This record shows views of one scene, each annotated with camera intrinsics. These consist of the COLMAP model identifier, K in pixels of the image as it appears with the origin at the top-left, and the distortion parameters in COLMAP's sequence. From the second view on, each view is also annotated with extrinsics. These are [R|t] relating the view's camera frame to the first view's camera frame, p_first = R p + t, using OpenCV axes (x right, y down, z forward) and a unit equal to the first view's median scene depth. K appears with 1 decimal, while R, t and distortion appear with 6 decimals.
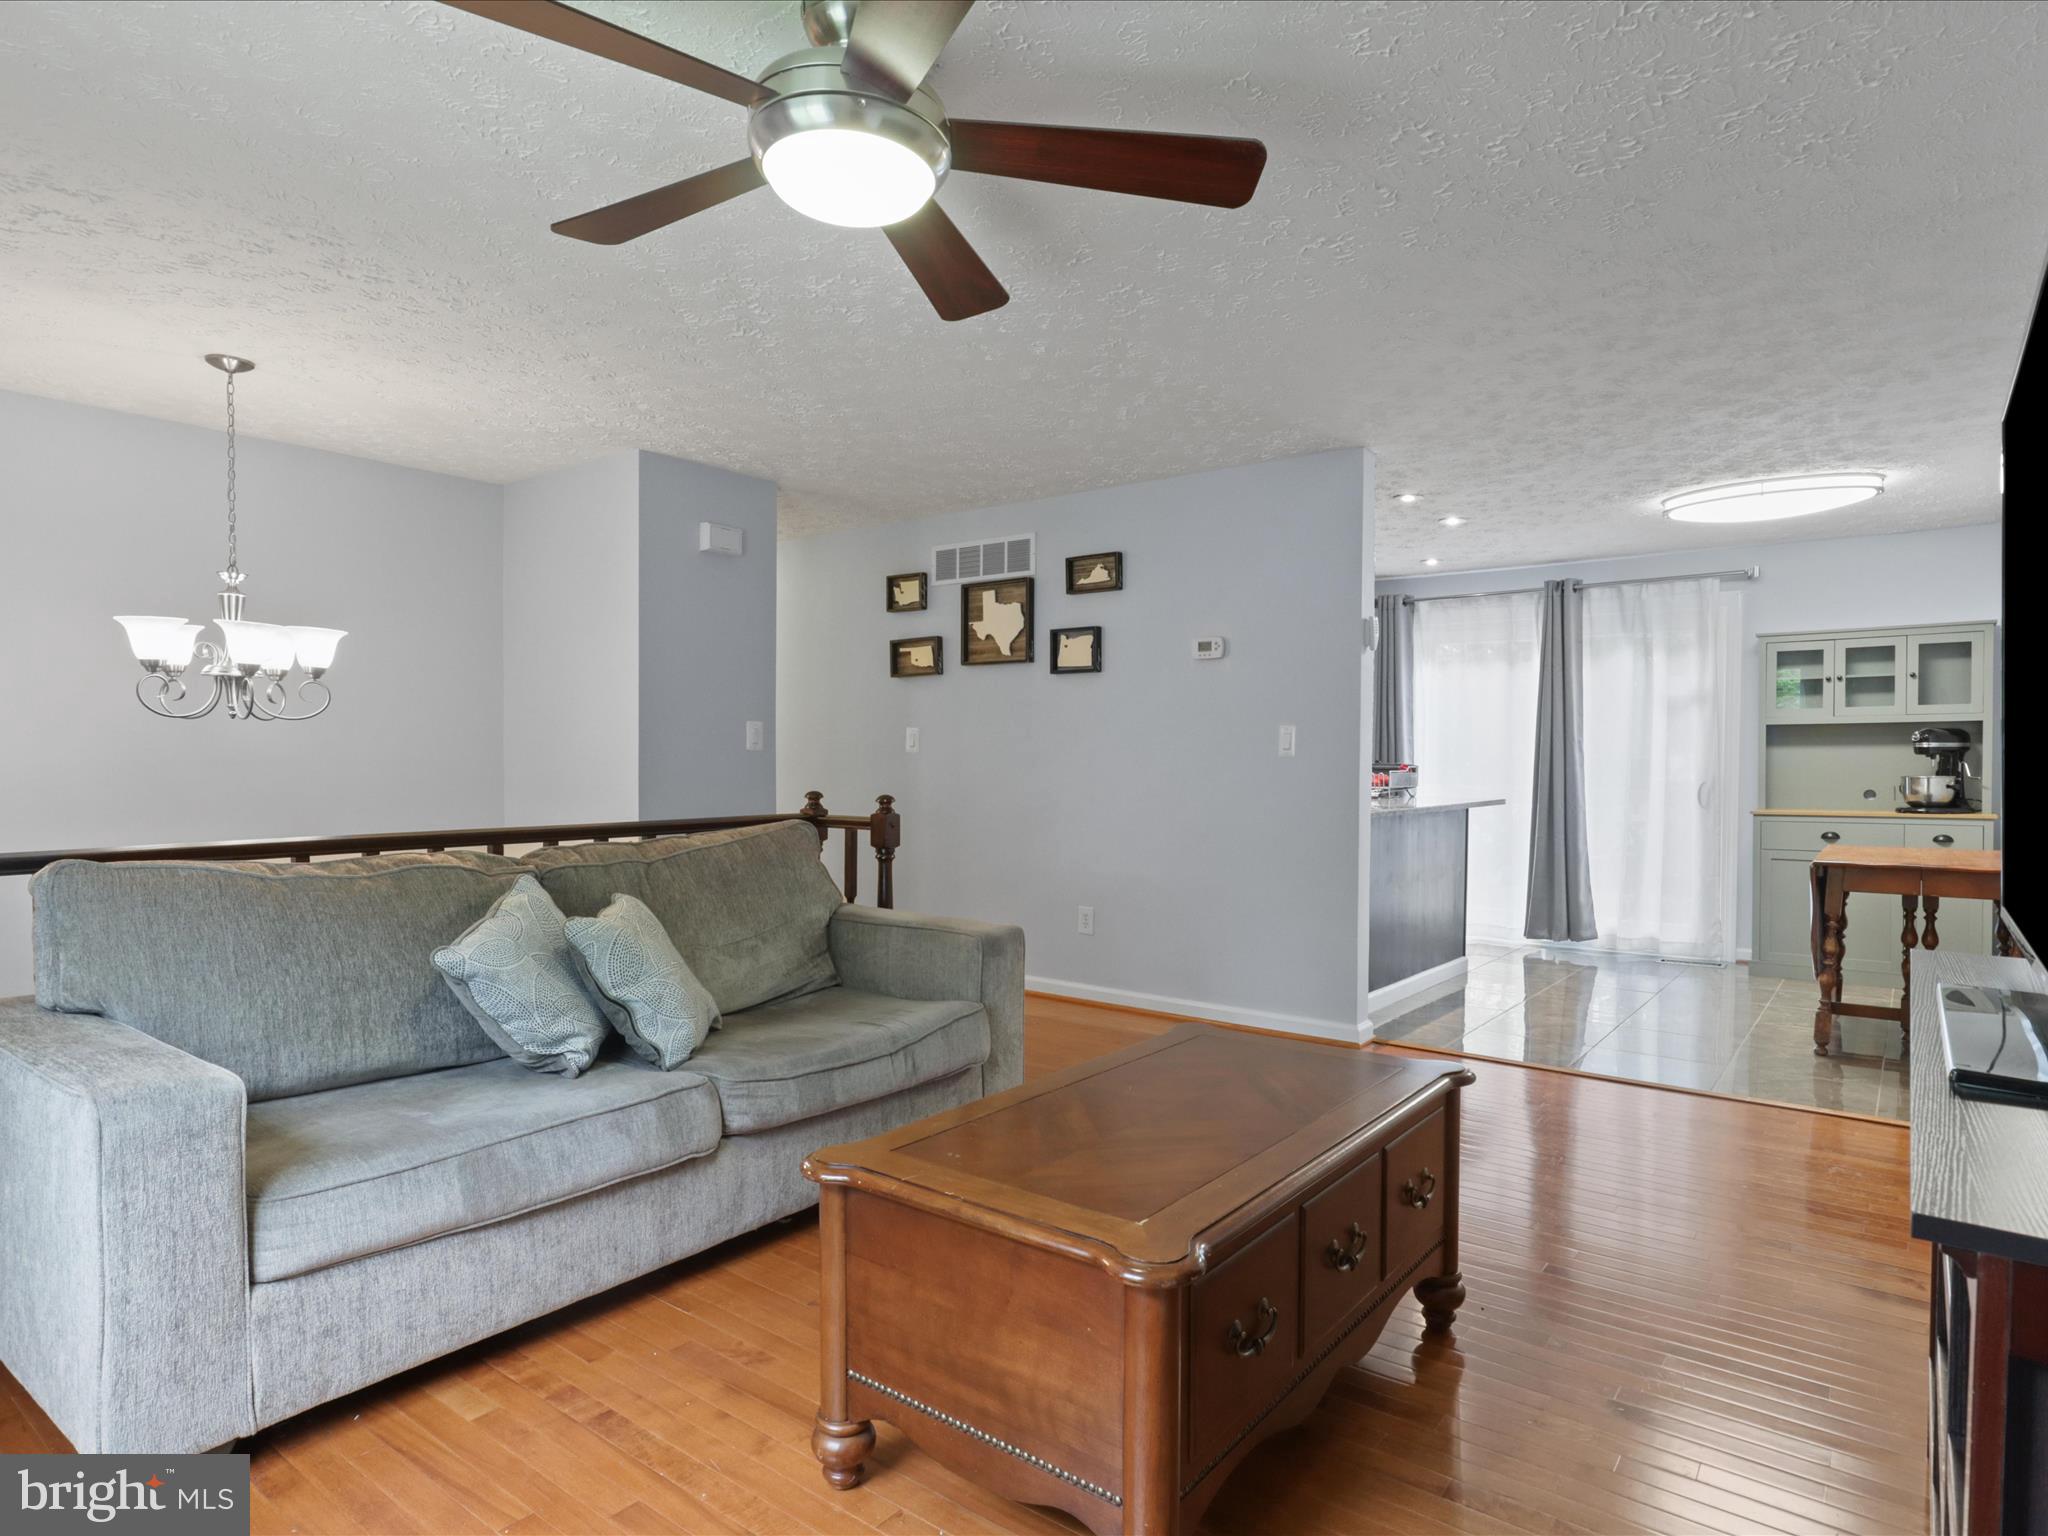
lens RADIAL K [[1159.7, 0, 1024.7], [0, 1159.7, 801.1], [0, 0, 1]] dist [-0.024351, 0.016197]
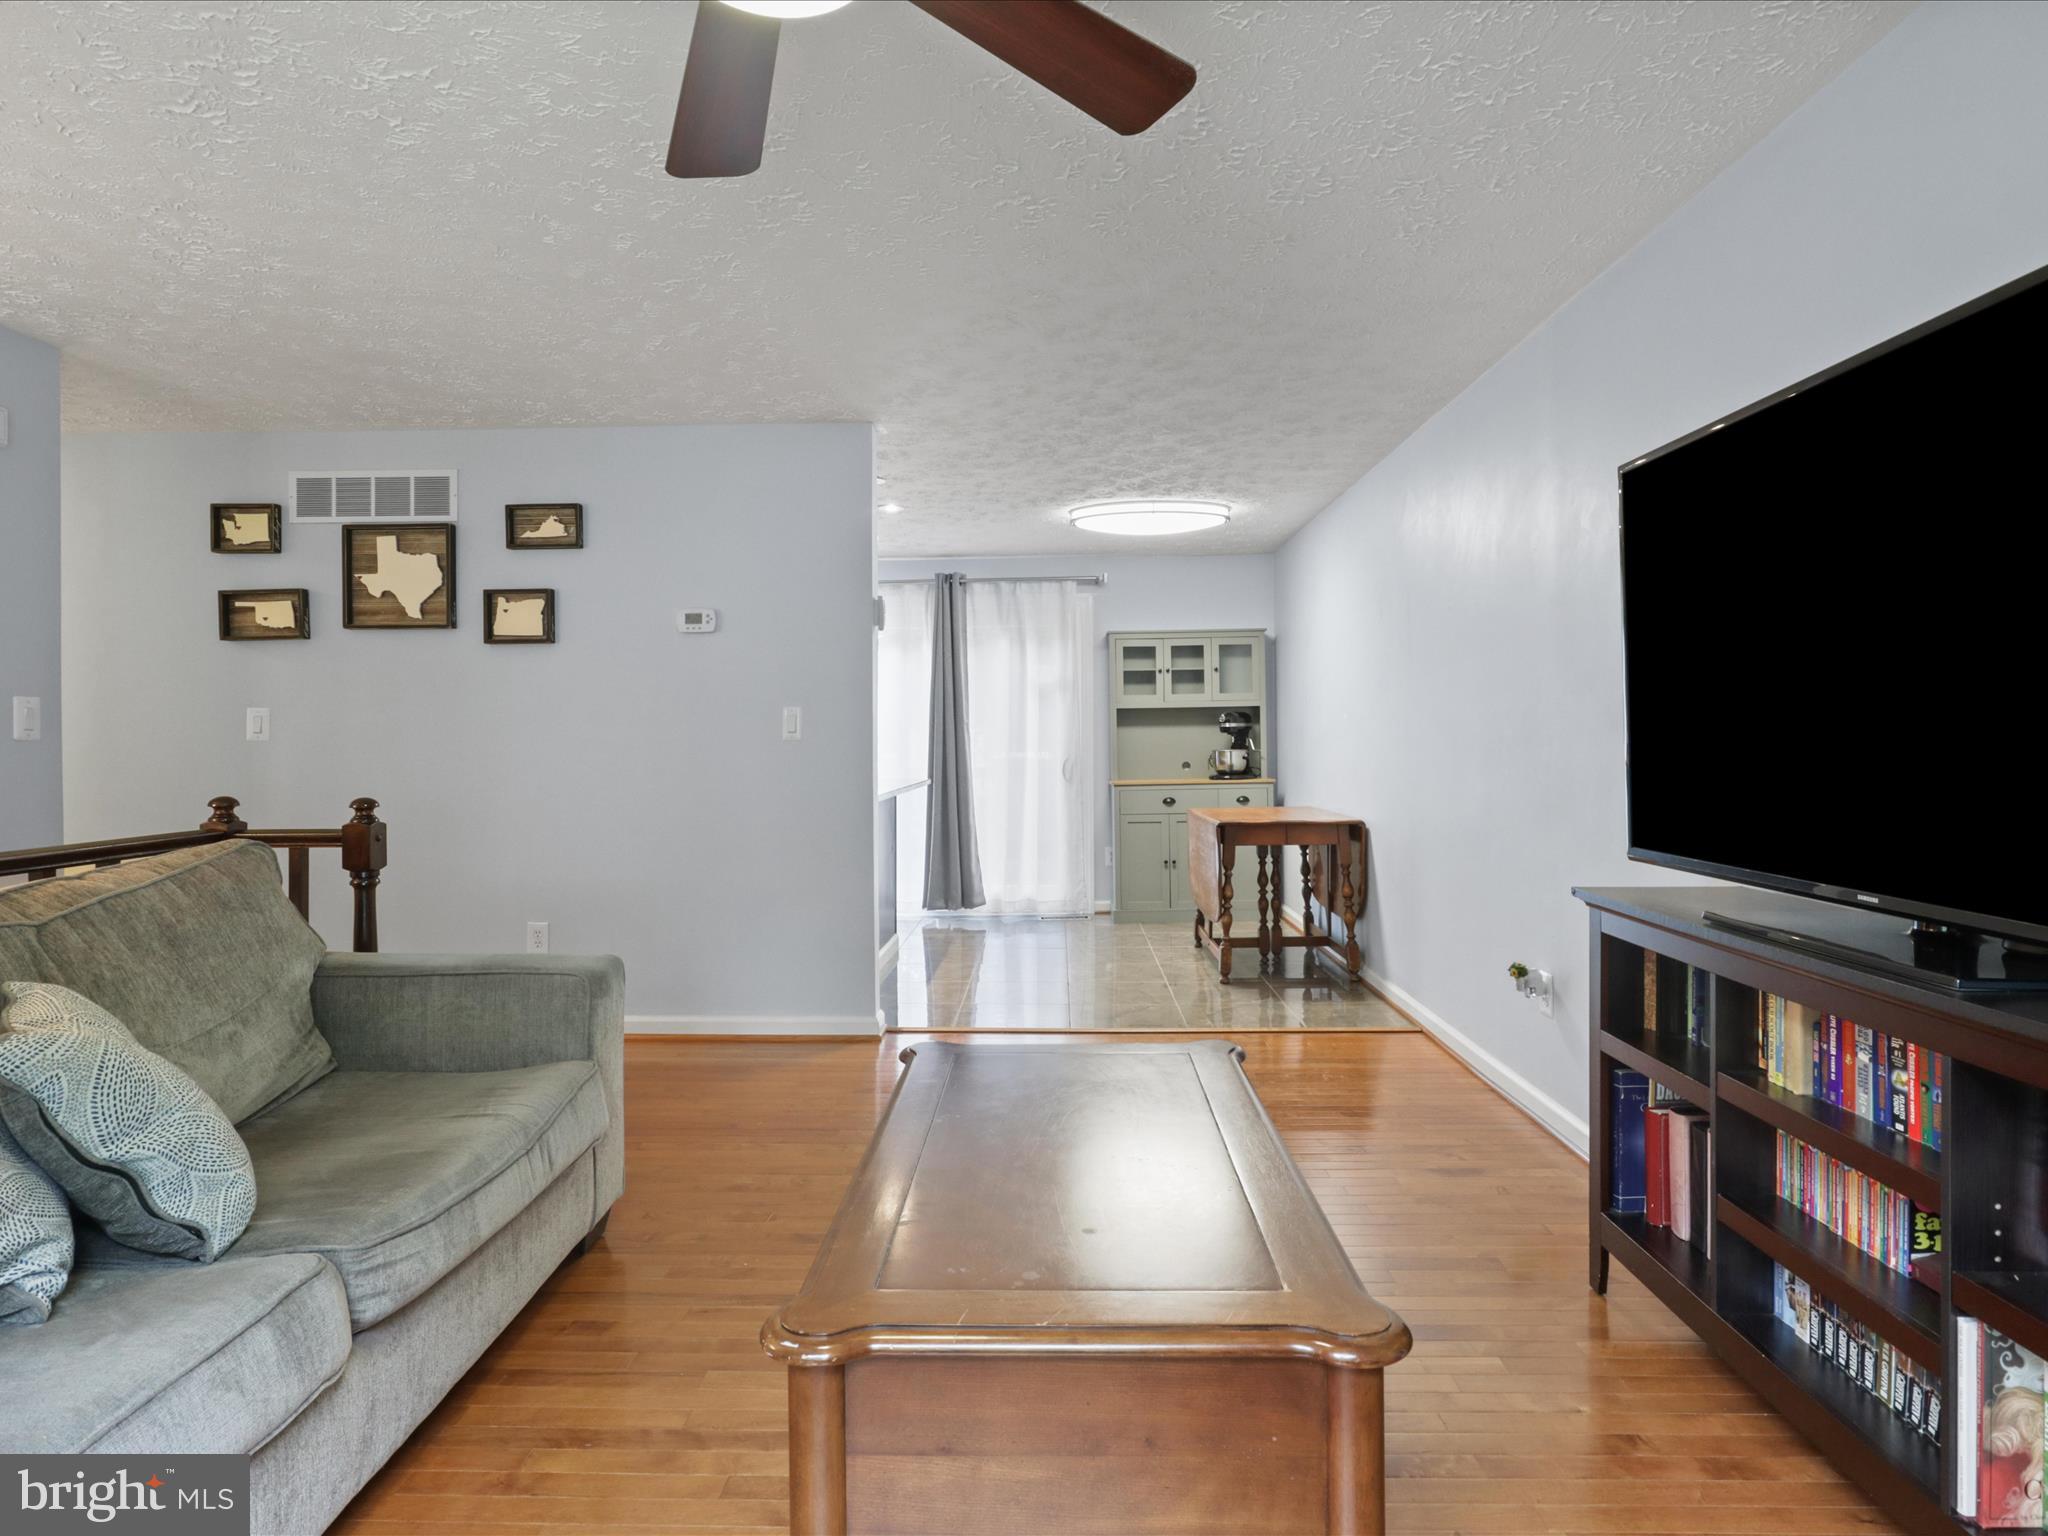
lens RADIAL K [[1159.7, 0, 1032.3], [0, 1159.7, 751.1], [0, 0, 1]] dist [-0.024351, 0.016197]
pose [[0.807297, -0.017001, 0.589900, -0.146118], [0.034374, 0.999243, -0.018243, -0.005040], [-0.589143, 0.035005, 0.807270, 0.112722]]
